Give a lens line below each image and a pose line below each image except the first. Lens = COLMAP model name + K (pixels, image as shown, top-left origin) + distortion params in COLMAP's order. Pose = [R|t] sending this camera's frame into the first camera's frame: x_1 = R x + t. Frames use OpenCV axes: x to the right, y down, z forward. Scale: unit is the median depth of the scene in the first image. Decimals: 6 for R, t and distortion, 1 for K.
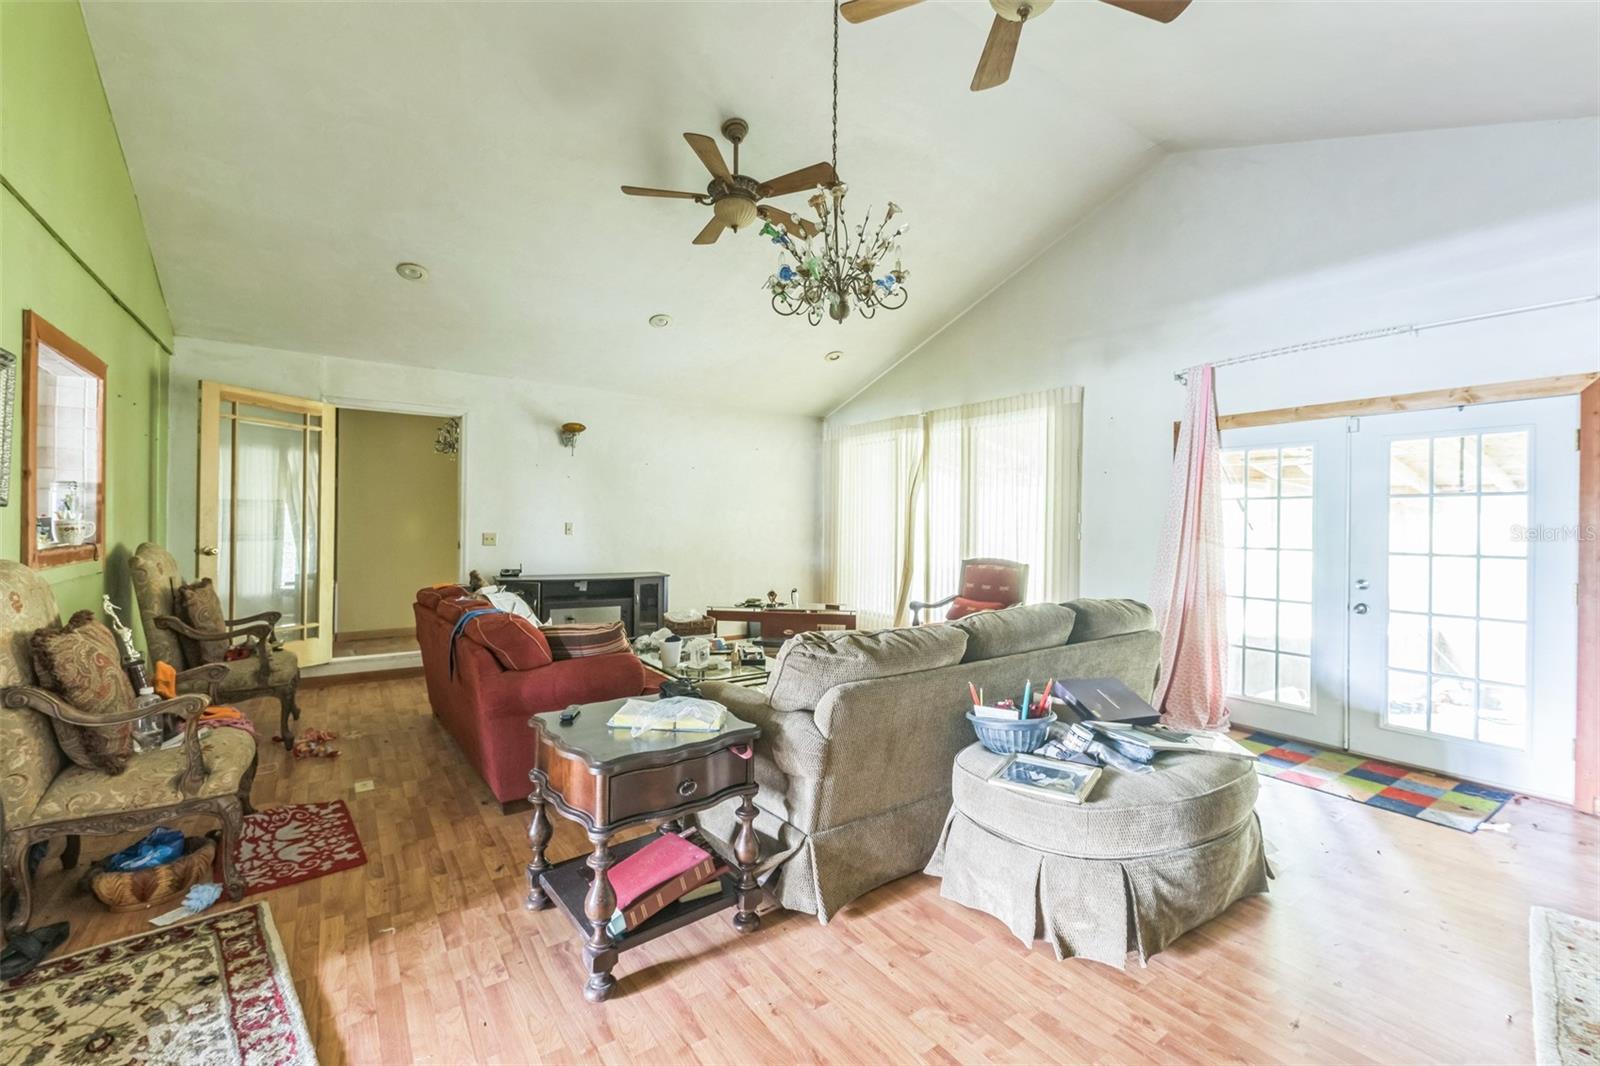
lens RADIAL K [[659.9, 0, 806.8], [0, 659.9, 526.8], [0, 0, 1]] dist [0.001014, -0.001397]
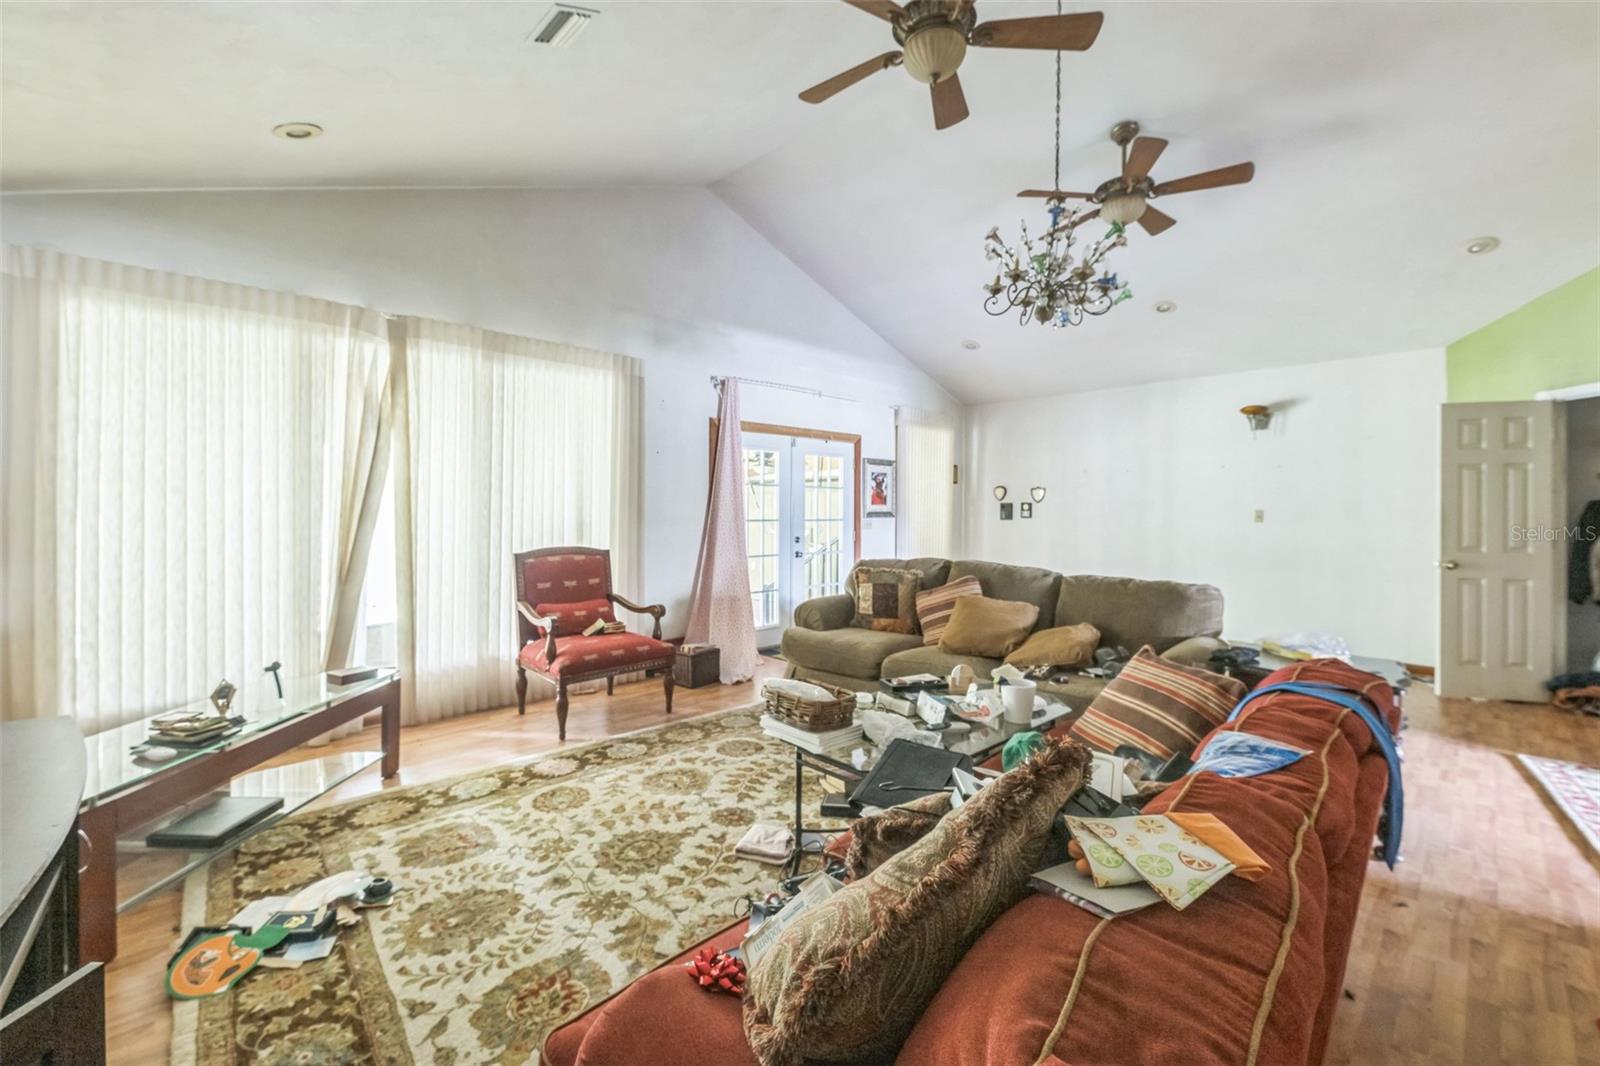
lens RADIAL K [[659.9, 0, 792.8], [0, 659.9, 506.7], [0, 0, 1]] dist [0.001014, -0.001397]
pose [[-0.135115, -0.010777, 0.990771, -0.607613], [-0.004031, 0.999939, 0.010327, -0.010232], [-0.990822, -0.002598, -0.135150, 0.955946]]
